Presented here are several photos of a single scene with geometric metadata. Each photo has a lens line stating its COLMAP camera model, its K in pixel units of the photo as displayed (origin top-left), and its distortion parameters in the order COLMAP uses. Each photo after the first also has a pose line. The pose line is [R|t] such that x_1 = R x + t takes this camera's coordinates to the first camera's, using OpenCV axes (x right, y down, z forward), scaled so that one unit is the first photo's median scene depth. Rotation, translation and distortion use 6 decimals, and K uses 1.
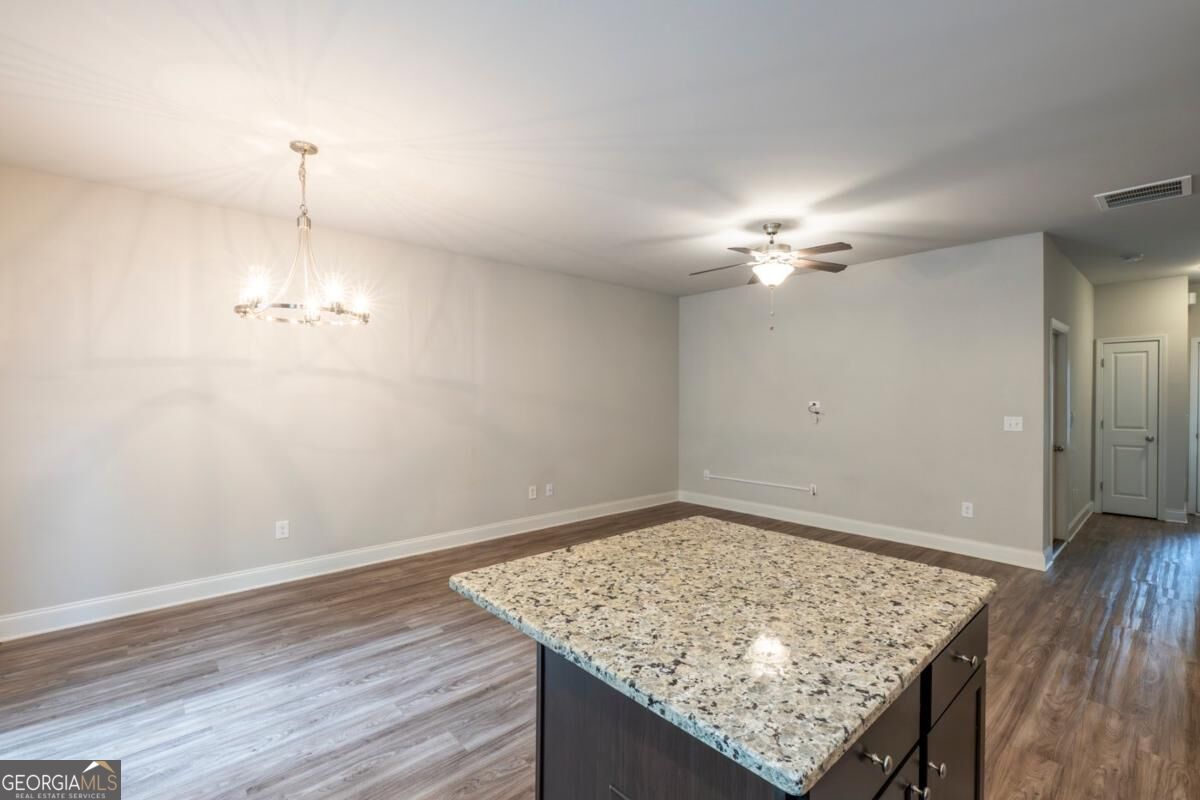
lens RADIAL K [[520.8, 0, 599.7], [0, 520.8, 393.7], [0, 0, 1]] dist [0.000657, -0.000962]
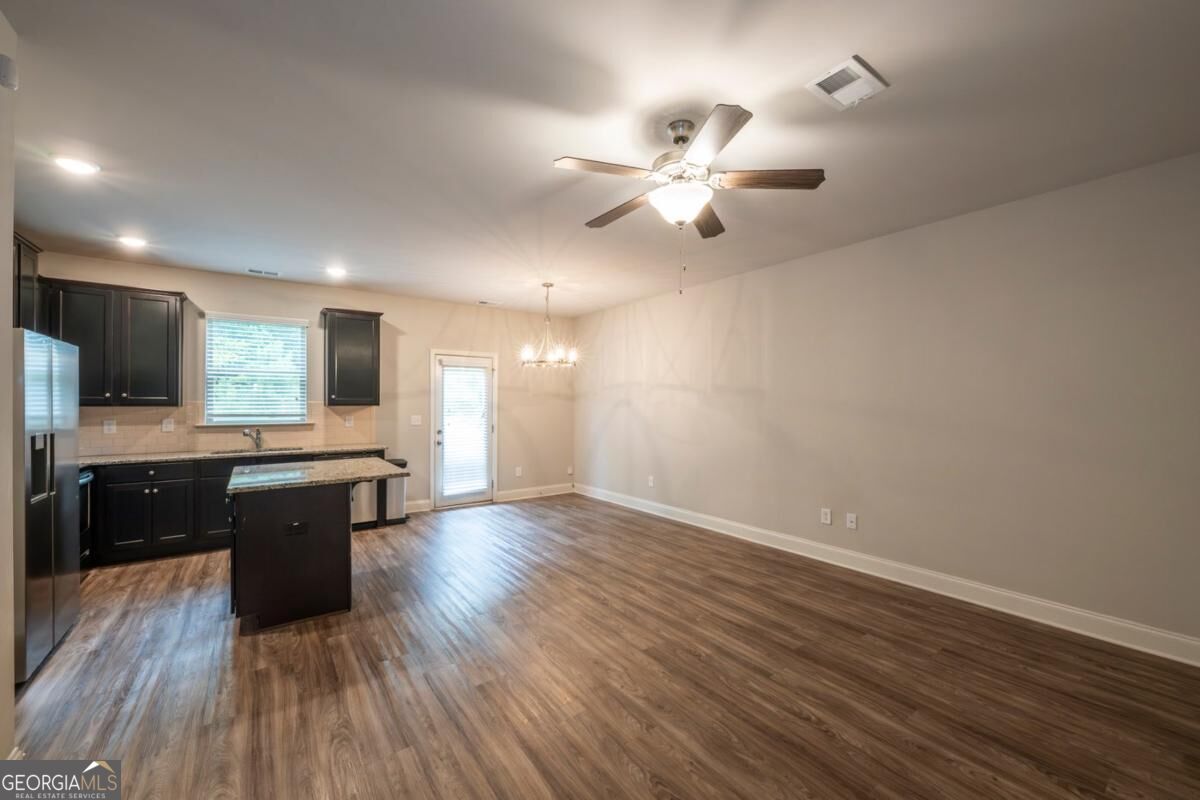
lens RADIAL K [[470.9, 0, 601.8], [0, 470.9, 399.8], [0, 0, 1]] dist [-0.000709, -0.000687]
pose [[-0.098552, -0.008175, -0.995098, 2.349553], [0.004464, 0.999953, -0.008657, 0.024150], [0.995122, -0.005296, -0.098511, 2.531444]]
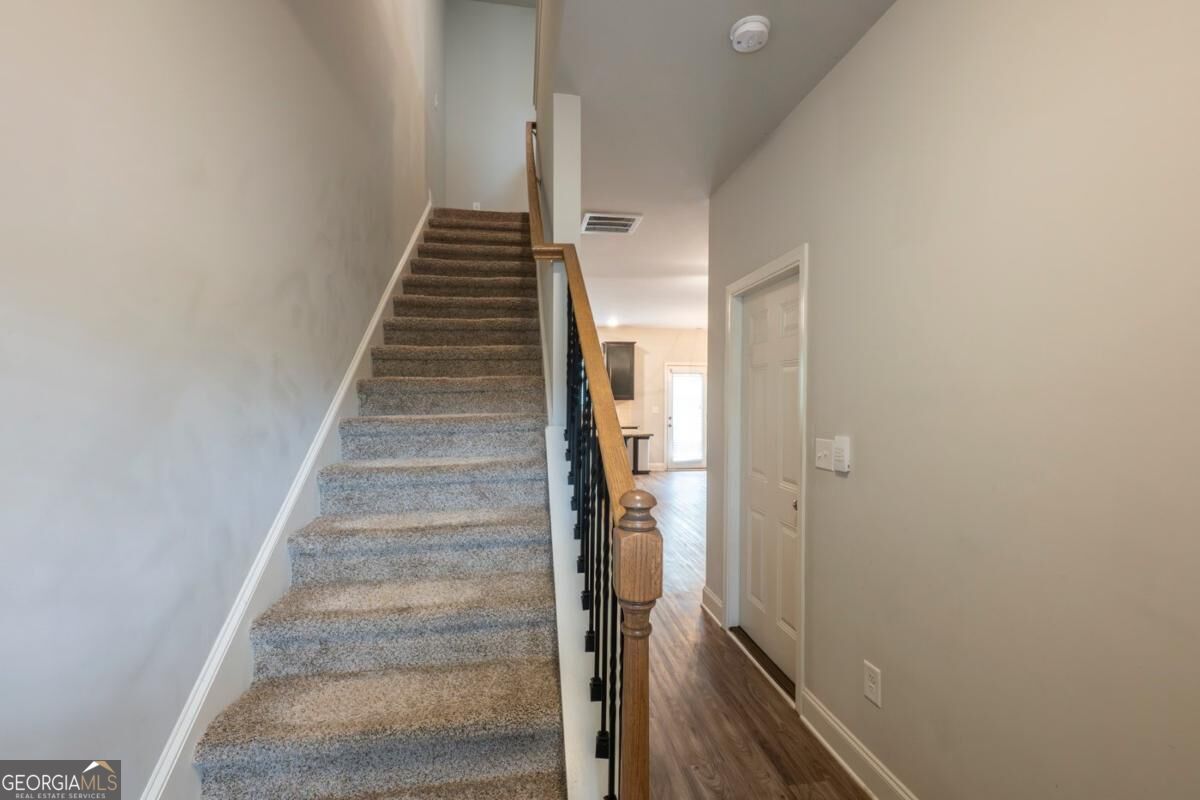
lens RADIAL K [[520.8, 0, 601.6], [0, 520.8, 398.8], [0, 0, 1]] dist [0.000657, -0.000962]
pose [[-0.563460, -0.001633, -0.826142, 4.432556], [-0.000665, 0.999999, -0.001523, 0.026191], [0.826143, -0.000308, -0.563460, 3.756229]]
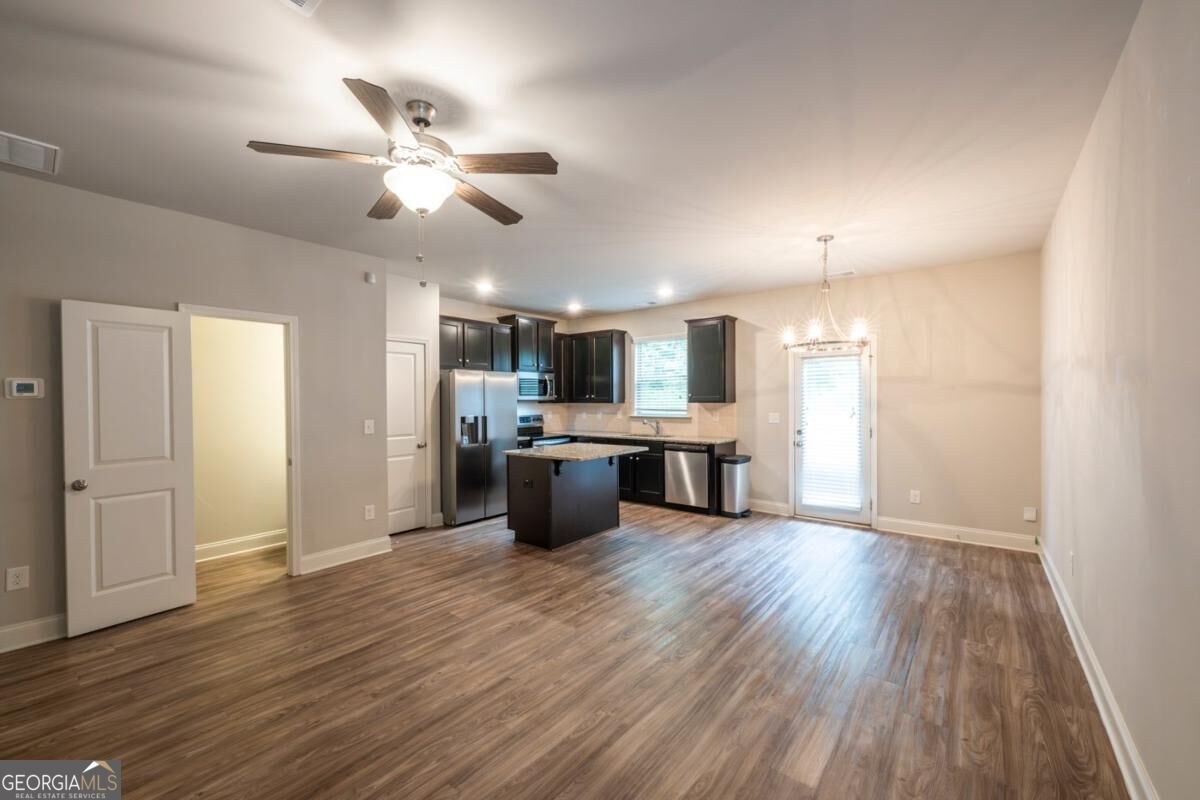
lens RADIAL K [[470.9, 0, 601.1], [0, 470.9, 404.6], [0, 0, 1]] dist [-0.000709, -0.000687]
pose [[-0.986618, 0.007140, -0.162894, 0.571681], [0.006462, 0.999968, 0.004695, 0.019713], [0.162922, 0.003579, -0.986632, 4.075419]]
